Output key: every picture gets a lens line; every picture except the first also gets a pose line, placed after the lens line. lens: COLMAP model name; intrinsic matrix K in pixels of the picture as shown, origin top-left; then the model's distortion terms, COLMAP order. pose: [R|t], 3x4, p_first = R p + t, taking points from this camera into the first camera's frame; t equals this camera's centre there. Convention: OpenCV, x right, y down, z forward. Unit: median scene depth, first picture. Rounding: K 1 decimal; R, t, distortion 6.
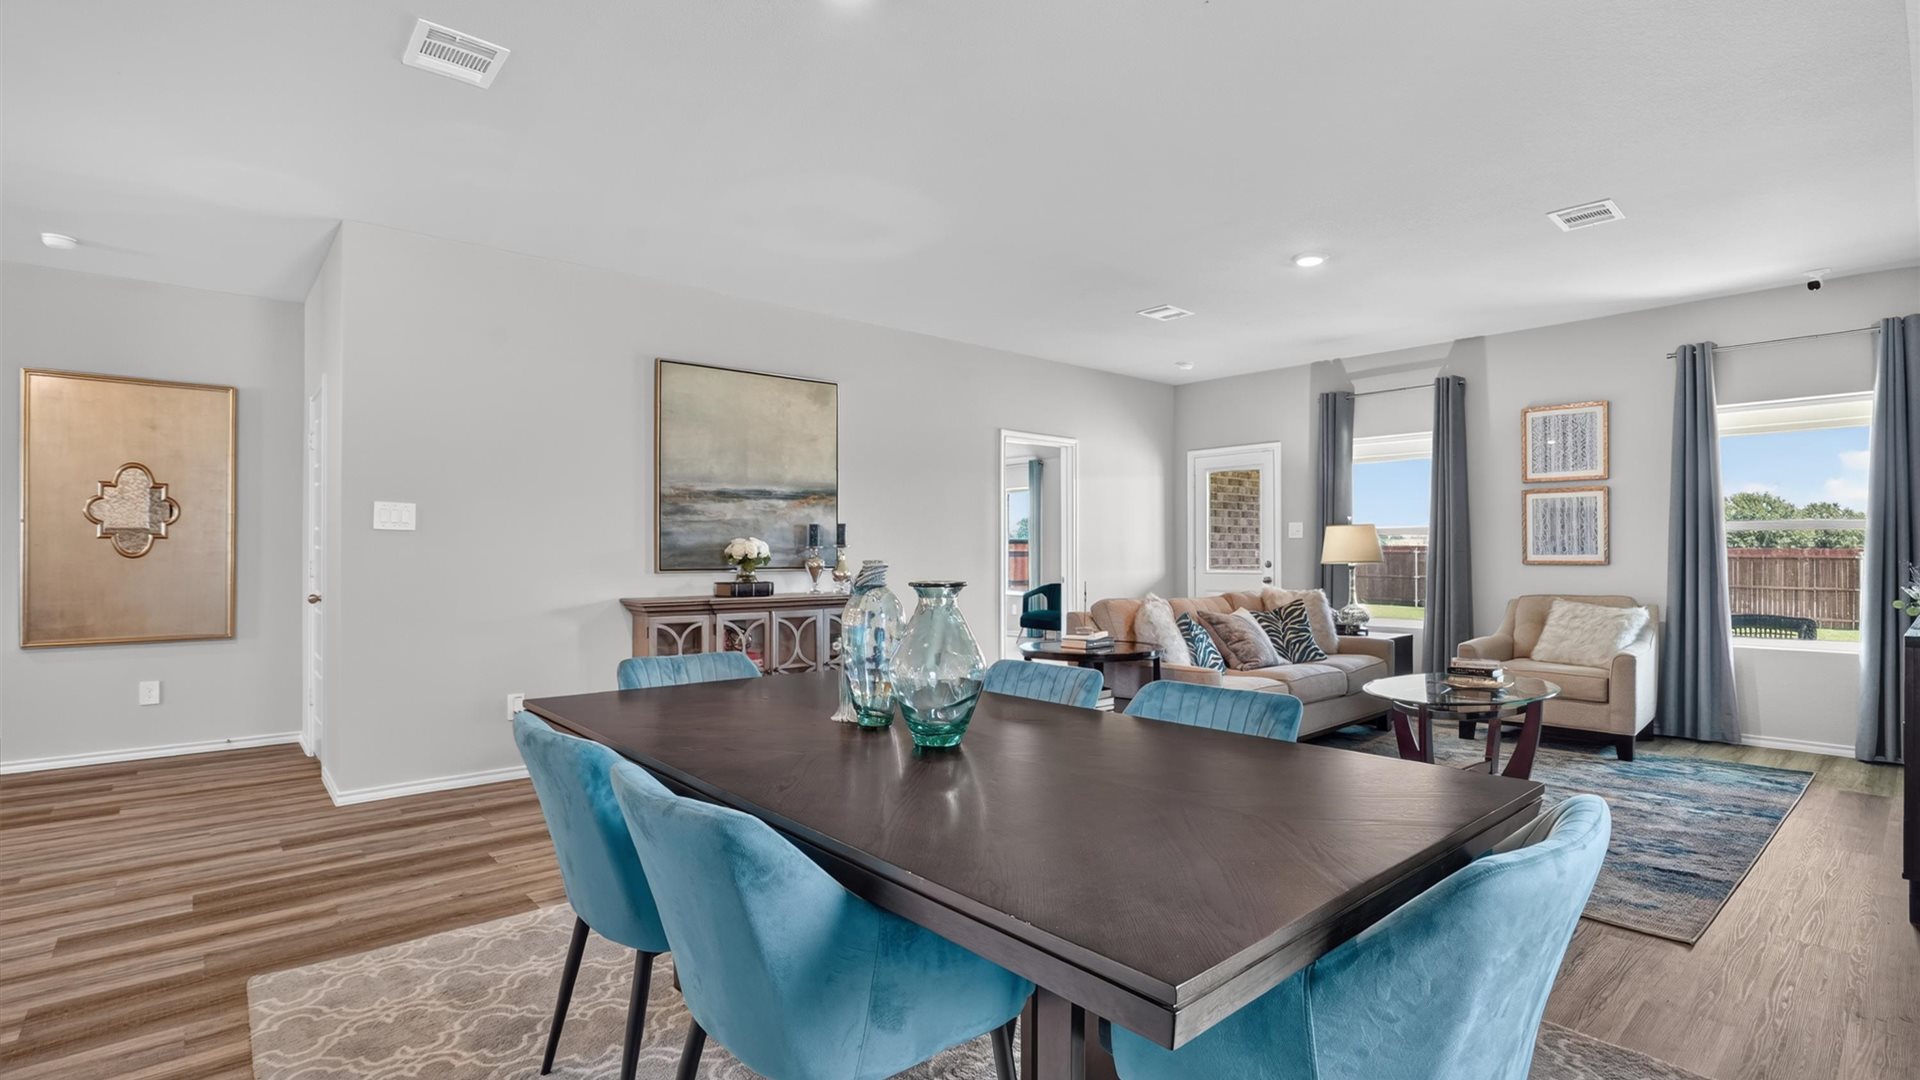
lens RADIAL K [[903.8, 0, 970.3], [0, 903.8, 538.4], [0, 0, 1]] dist [-0.038718, 0.004740]
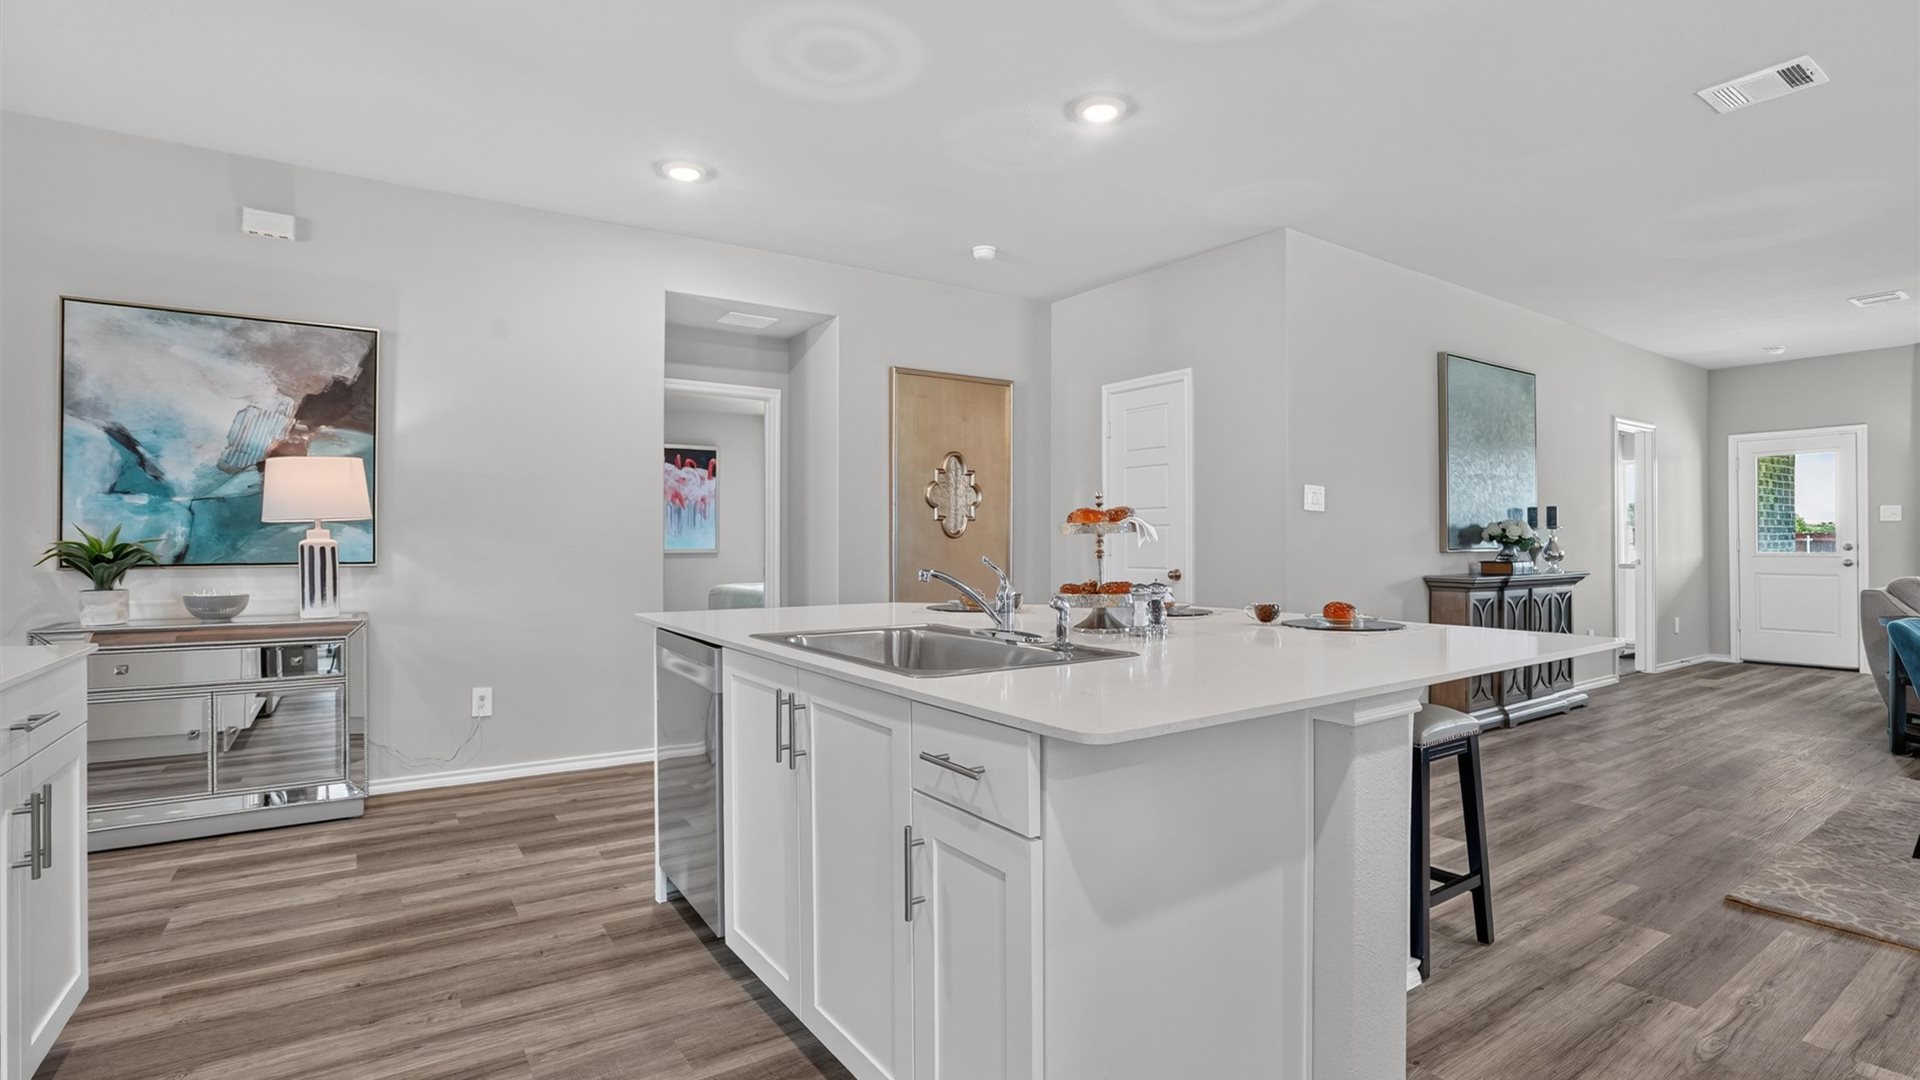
lens RADIAL K [[881.3, 0, 957.0], [0, 881.3, 542.0], [0, 0, 1]] dist [-0.025532, 0.001750]
pose [[0.990680, -0.000865, -0.136205, -0.746549], [0.002505, 0.999926, 0.011870, 0.012289], [0.136185, -0.012100, 0.990610, -0.107206]]
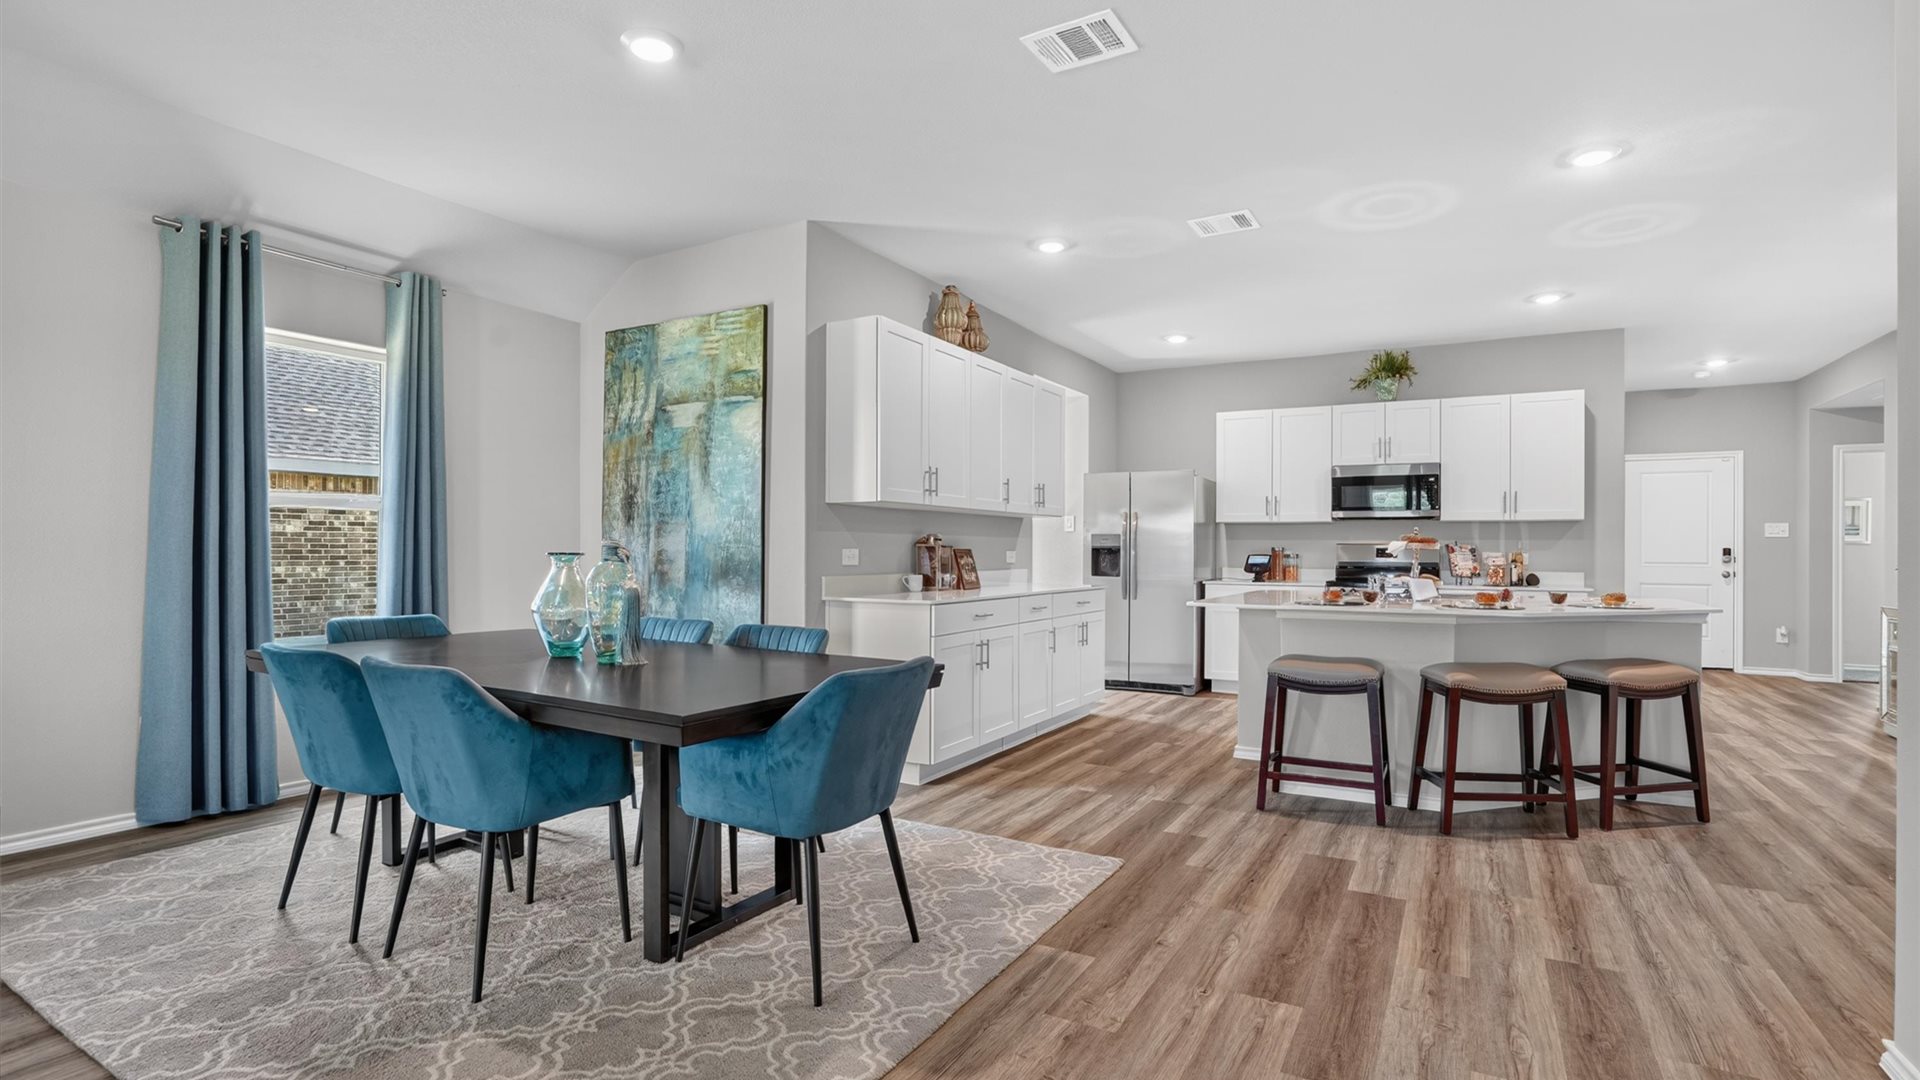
lens RADIAL K [[903.8, 0, 971.2], [0, 903.8, 543.6], [0, 0, 1]] dist [-0.038718, 0.004740]
pose [[-0.945246, -0.008629, -0.326243, -0.075556], [-0.002324, 0.999803, -0.019709, 0.025786], [0.326349, -0.017872, -0.945080, 0.988889]]
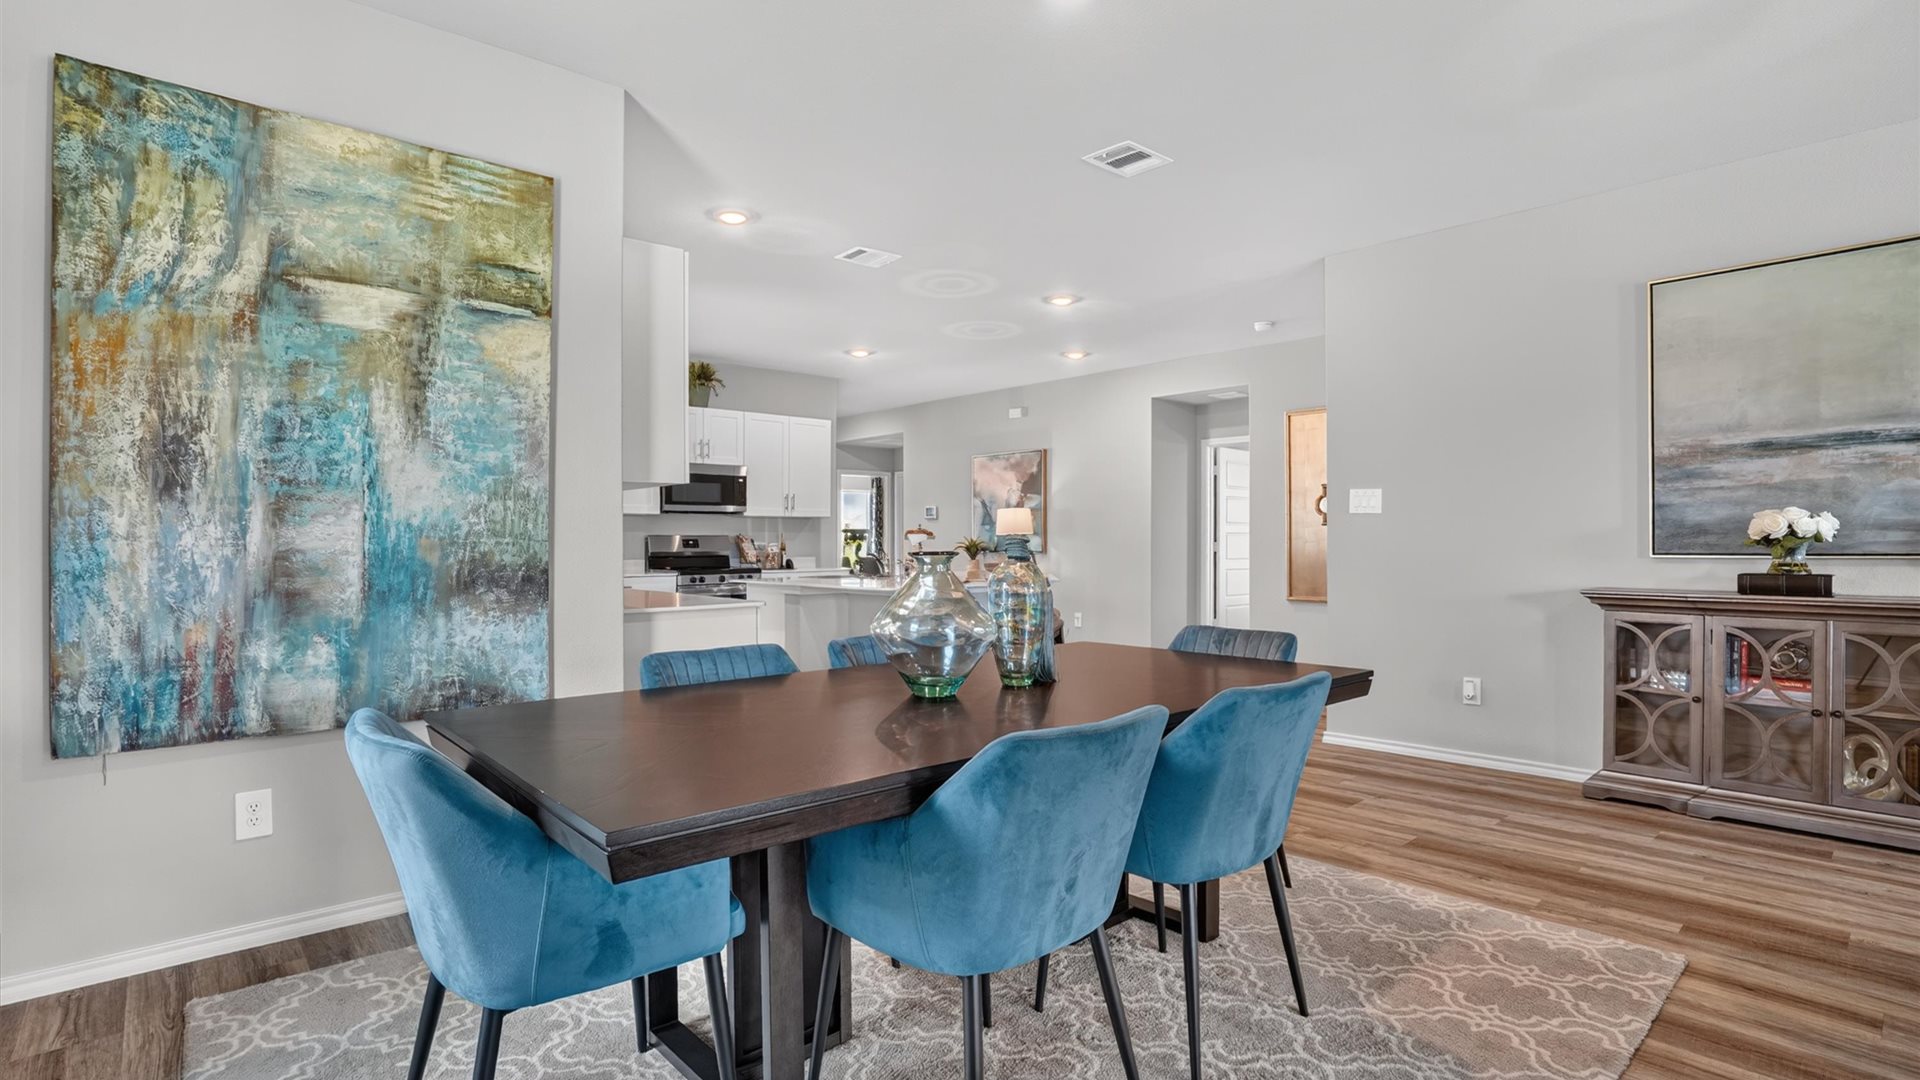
lens RADIAL K [[903.8, 0, 972.2], [0, 903.8, 539.7], [0, 0, 1]] dist [-0.038718, 0.004740]
pose [[0.013992, -0.002090, -0.999900, 0.394351], [0.014000, 0.999900, -0.001894, 0.015598], [0.999804, -0.013972, 0.014020, 0.382689]]
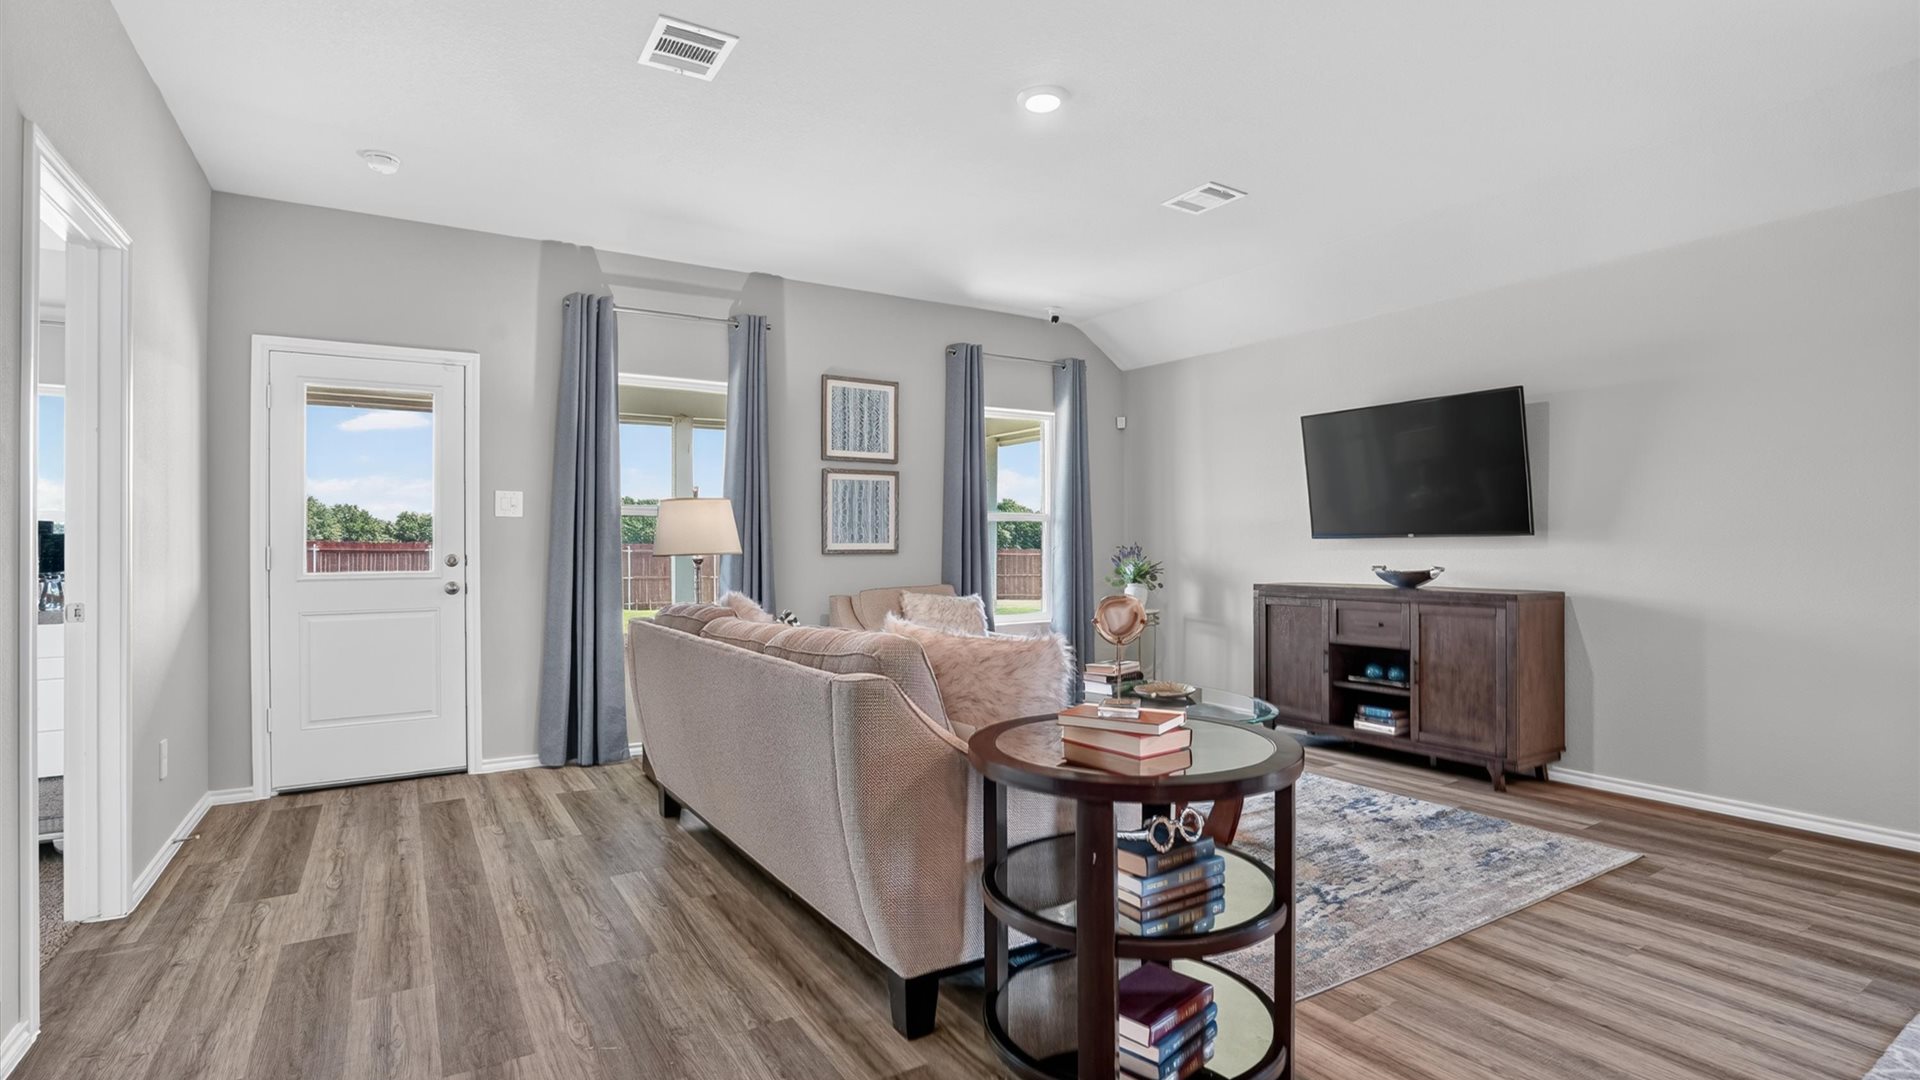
lens RADIAL K [[903.8, 0, 960.5], [0, 903.8, 529.9], [0, 0, 1]] dist [-0.038718, 0.004740]
pose [[0.162706, 0.015397, 0.986554, -0.259391], [-0.008899, 0.999860, -0.014138, 0.019627], [-0.986634, -0.006479, 0.162821, 0.849223]]
